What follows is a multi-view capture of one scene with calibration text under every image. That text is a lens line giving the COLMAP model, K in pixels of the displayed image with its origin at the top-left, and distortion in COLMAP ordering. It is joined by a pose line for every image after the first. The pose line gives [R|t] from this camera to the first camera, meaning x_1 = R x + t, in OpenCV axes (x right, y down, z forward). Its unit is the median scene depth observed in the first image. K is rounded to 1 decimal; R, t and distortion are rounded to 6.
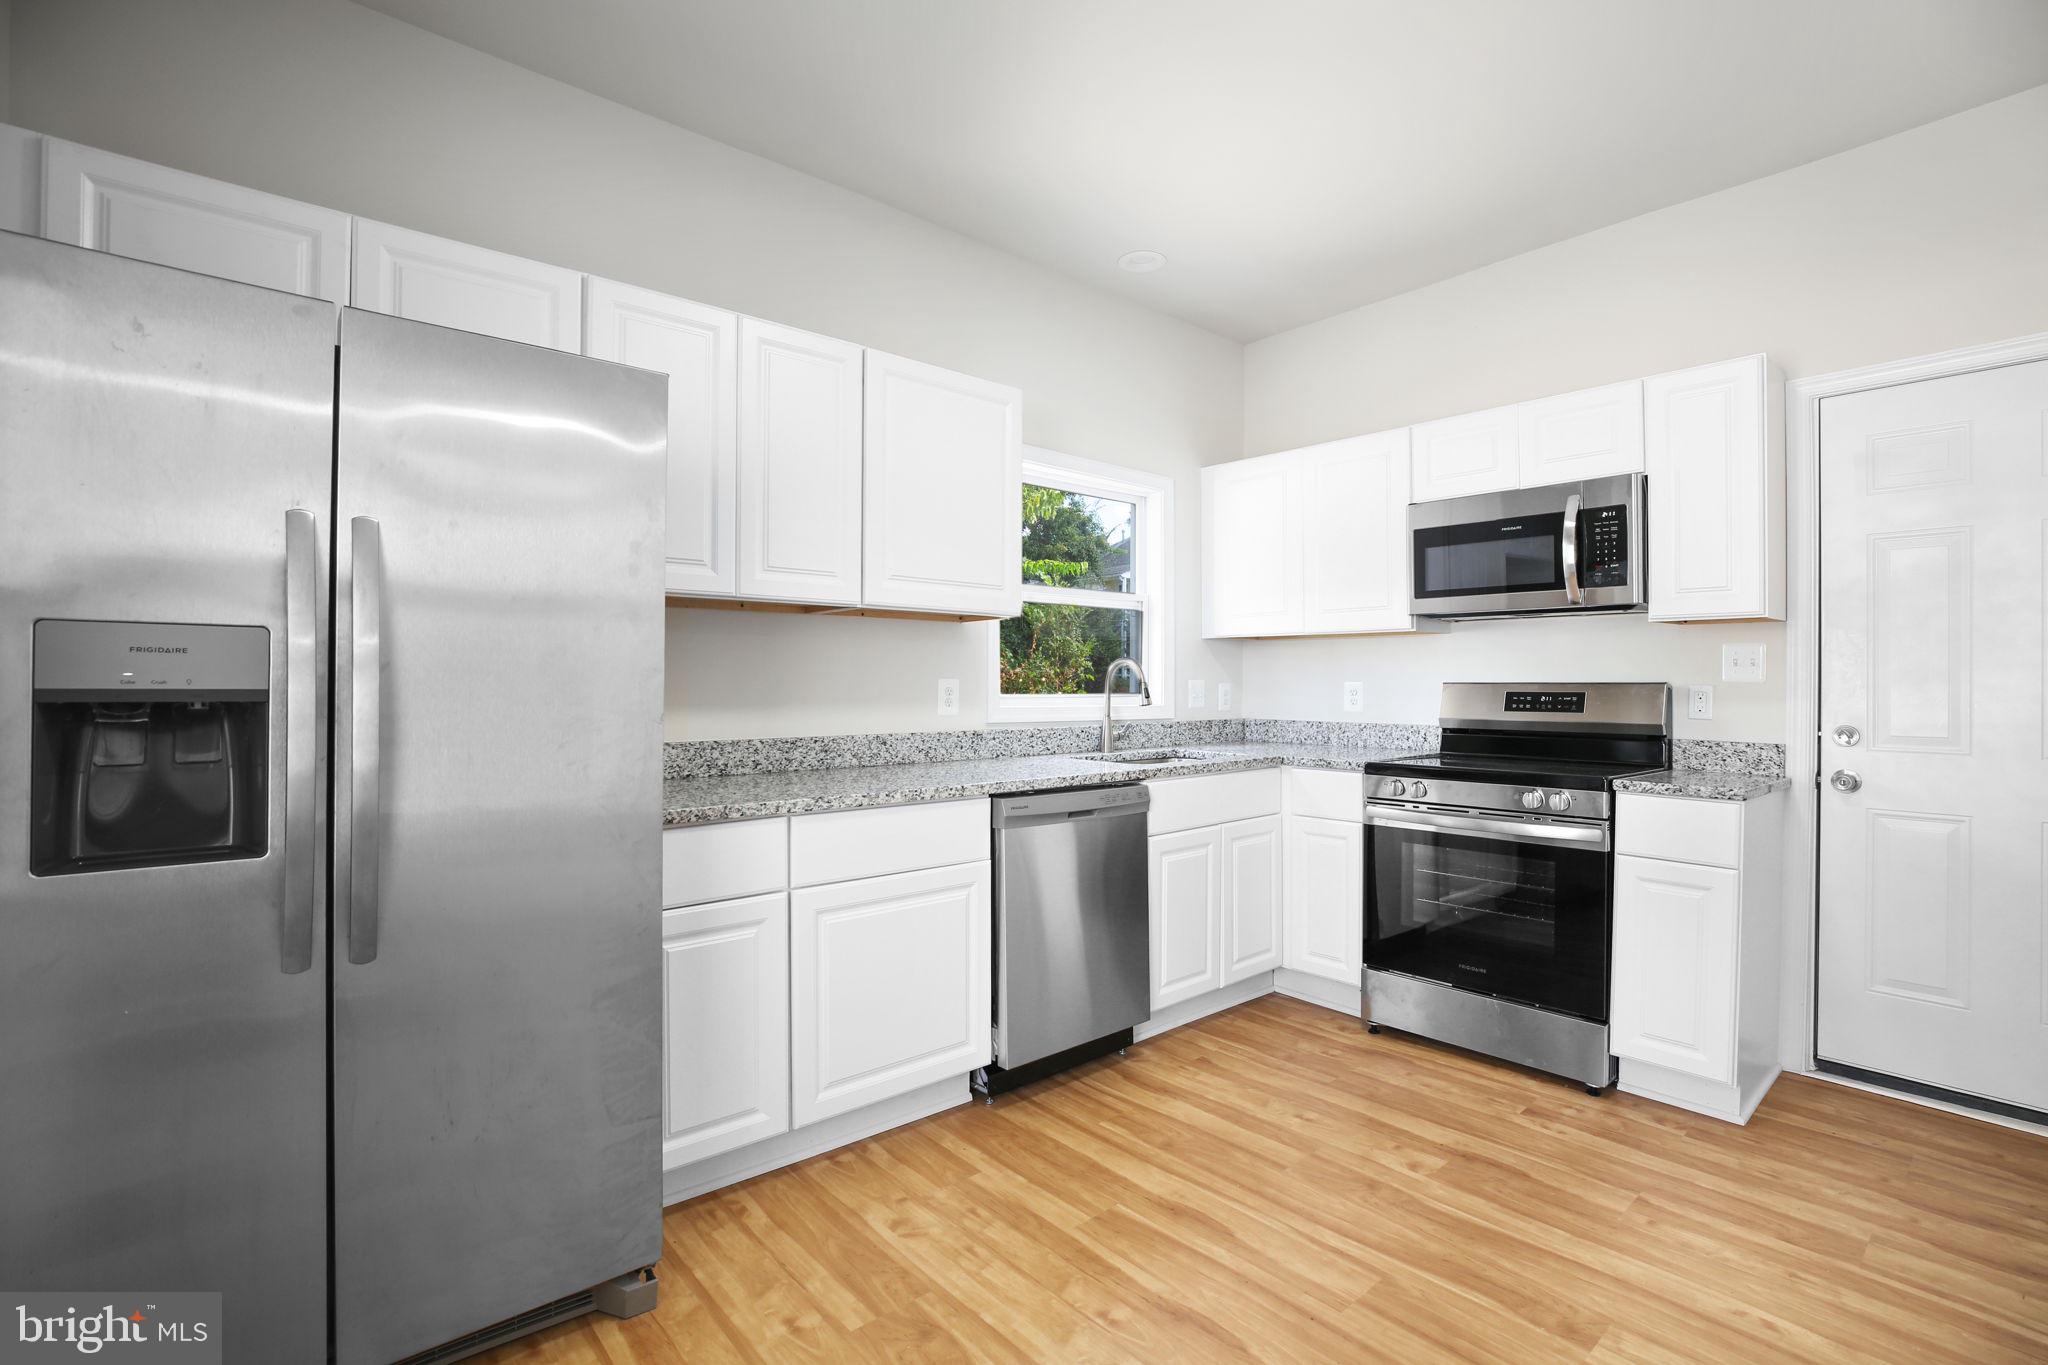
lens RADIAL K [[944.3, 0, 1024.0], [0, 944.3, 682.5], [0, 0, 1]] dist [-0.043935, 0.014563]
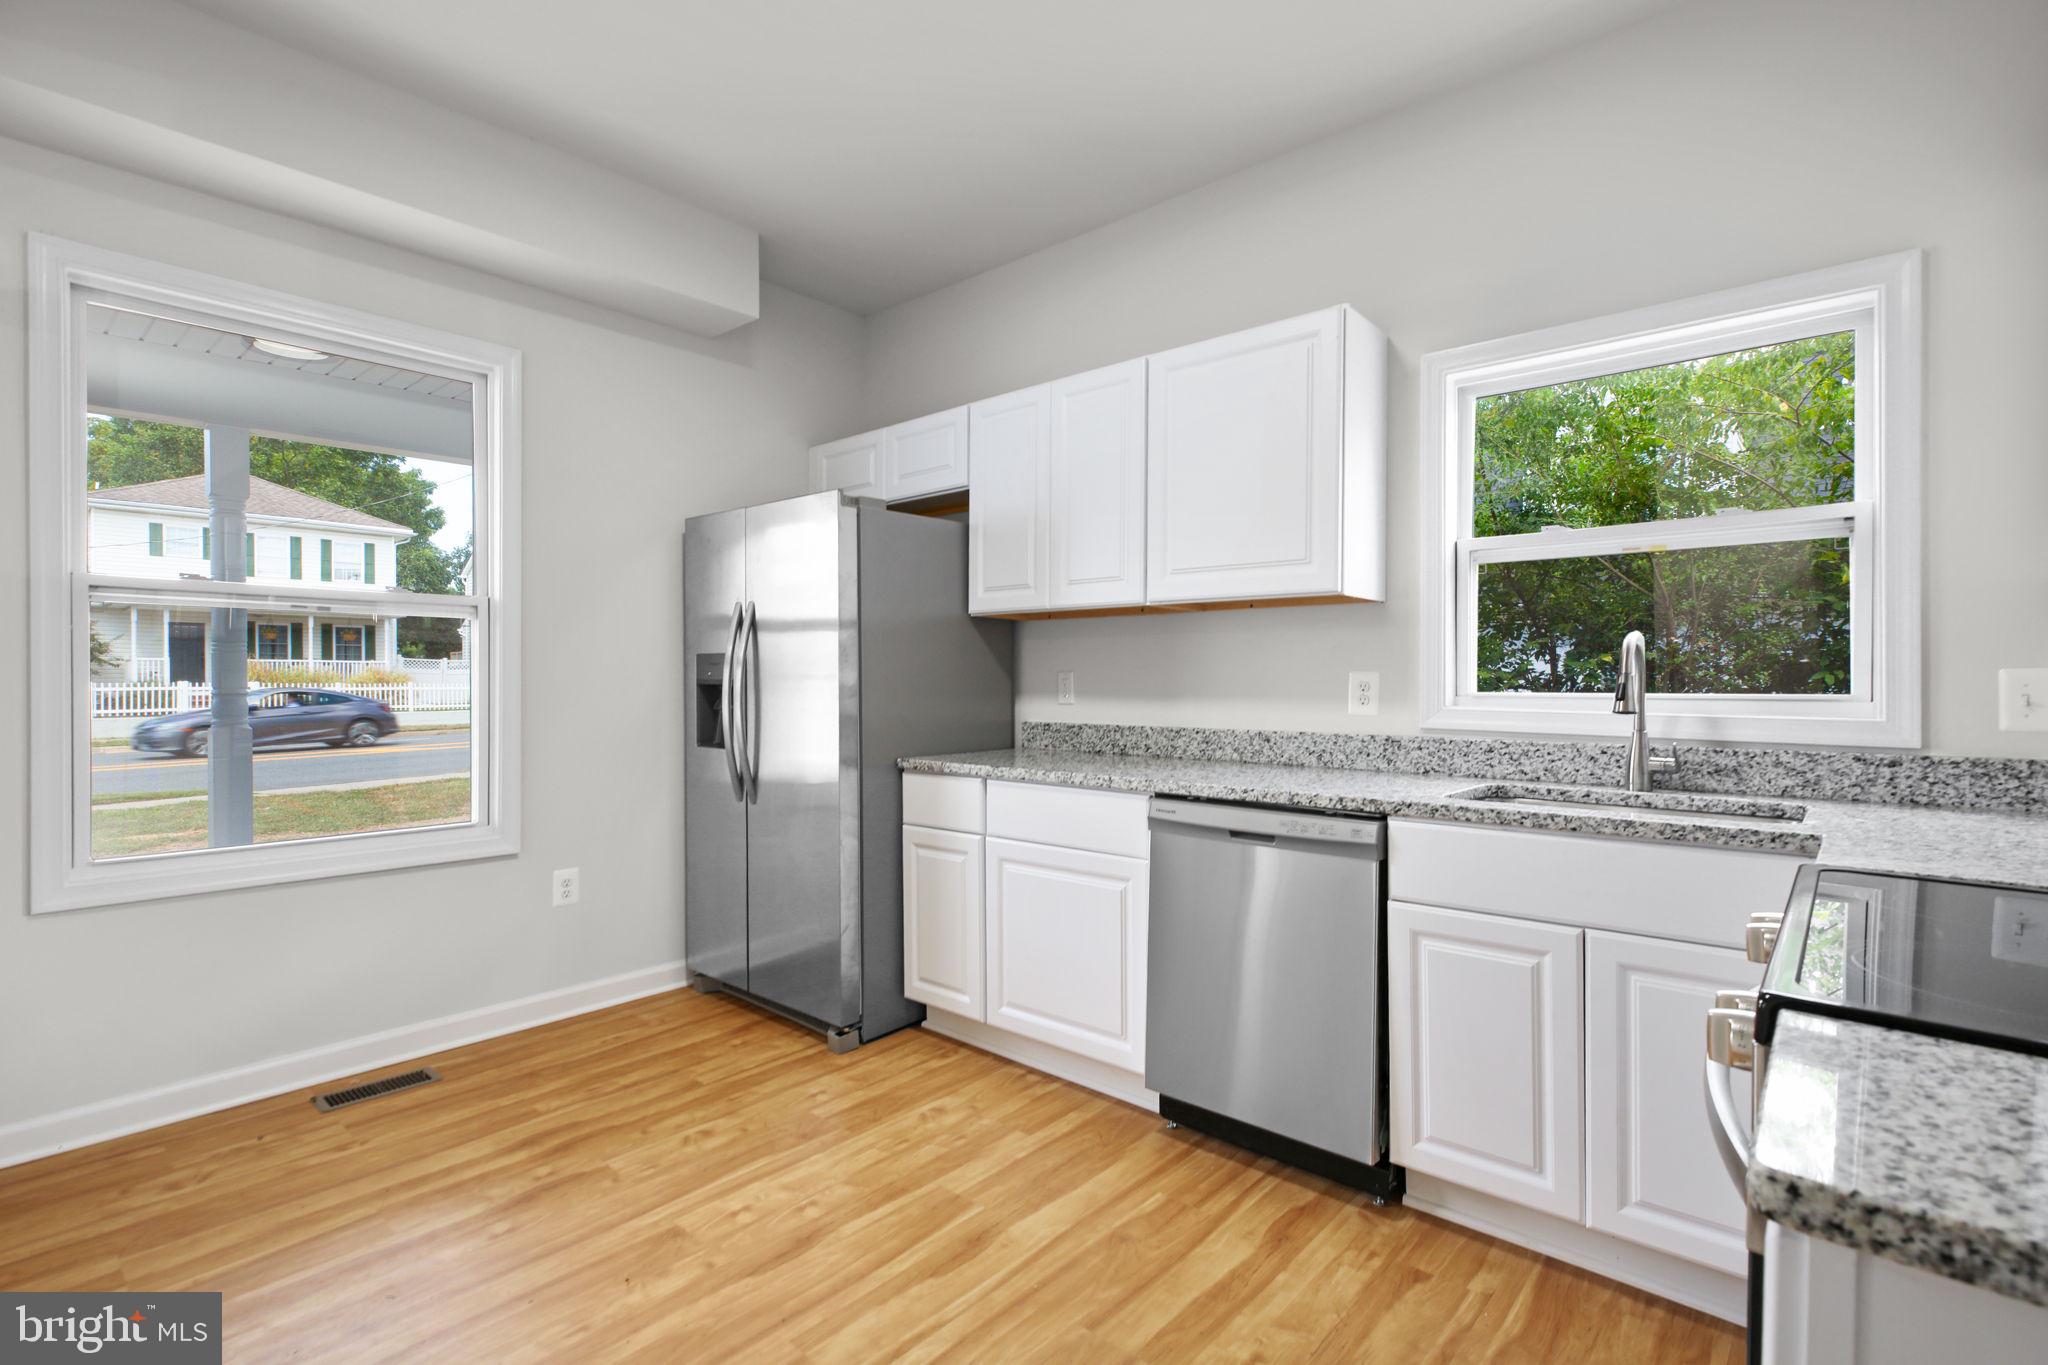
lens RADIAL K [[967.8, 0, 1049.4], [0, 967.8, 686.3], [0, 0, 1]] dist [0.011602, 0.000033]
pose [[0.136992, 0.004679, -0.990561, 0.845237], [-0.000784, 0.999989, 0.004615, 0.006242], [0.990572, 0.000145, 0.136994, 0.702104]]
